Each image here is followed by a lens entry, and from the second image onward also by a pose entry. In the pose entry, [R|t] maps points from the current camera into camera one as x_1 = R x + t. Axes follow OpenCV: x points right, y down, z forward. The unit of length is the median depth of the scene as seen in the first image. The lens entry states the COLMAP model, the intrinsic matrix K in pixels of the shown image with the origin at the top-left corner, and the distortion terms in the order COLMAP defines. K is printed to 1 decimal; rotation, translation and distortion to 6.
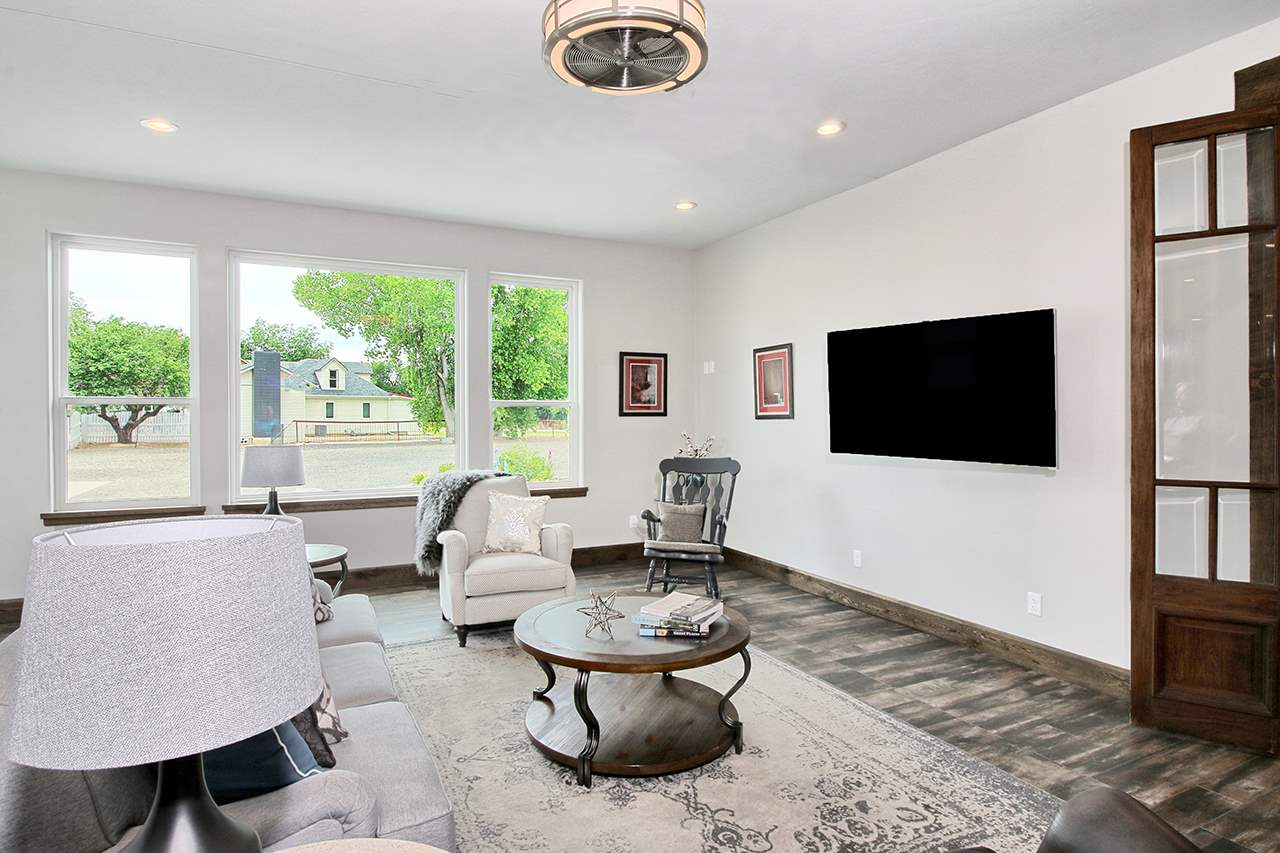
lens RADIAL K [[685.0, 0, 641.3], [0, 685.0, 427.6], [0, 0, 1]] dist [0.004934, 0.000322]
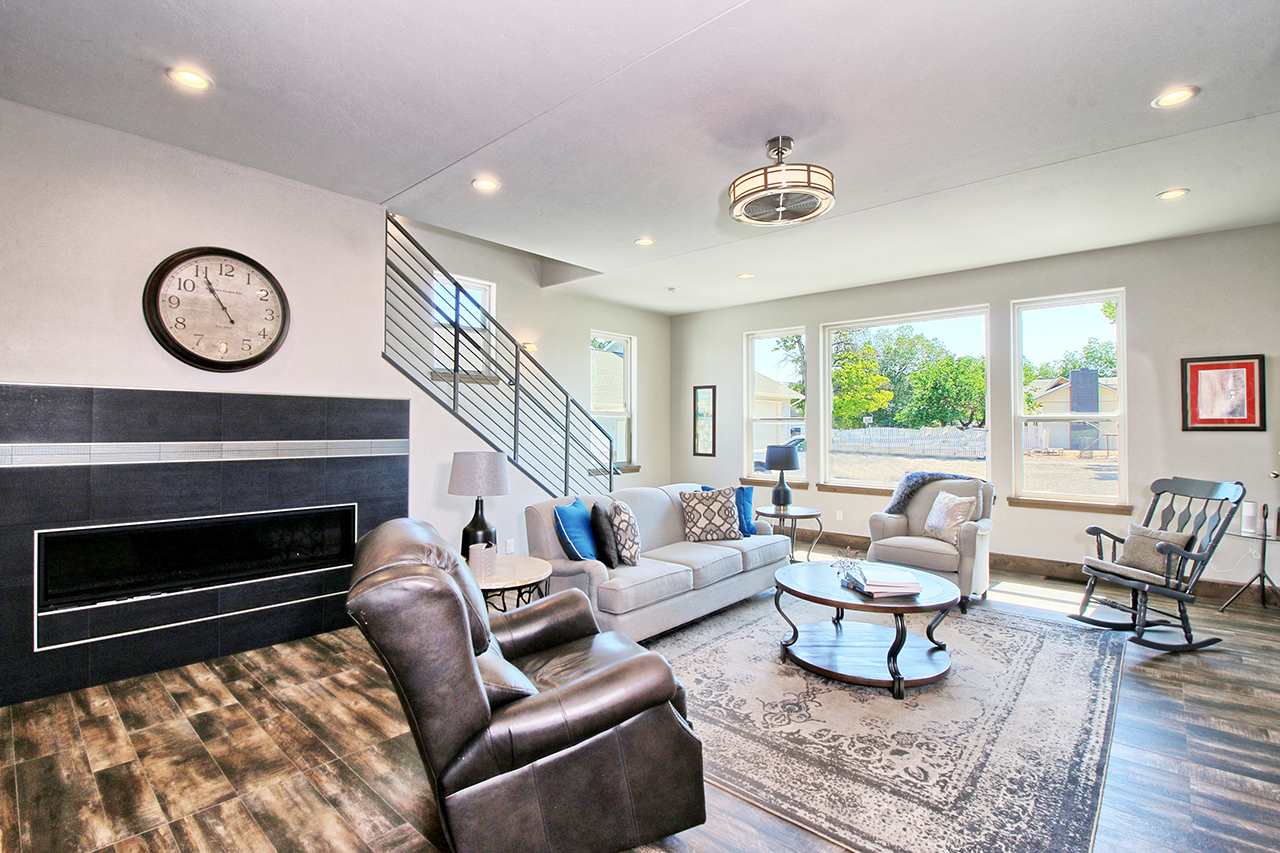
lens RADIAL K [[592.5, 0, 640.8], [0, 592.5, 423.4], [0, 0, 1]] dist [-0.023854, -0.000945]
pose [[0.355613, -0.014911, -0.934514, 0.758031], [-0.016879, 0.999607, -0.022373, 0.003359], [0.934481, 0.023730, 0.355221, 0.132706]]
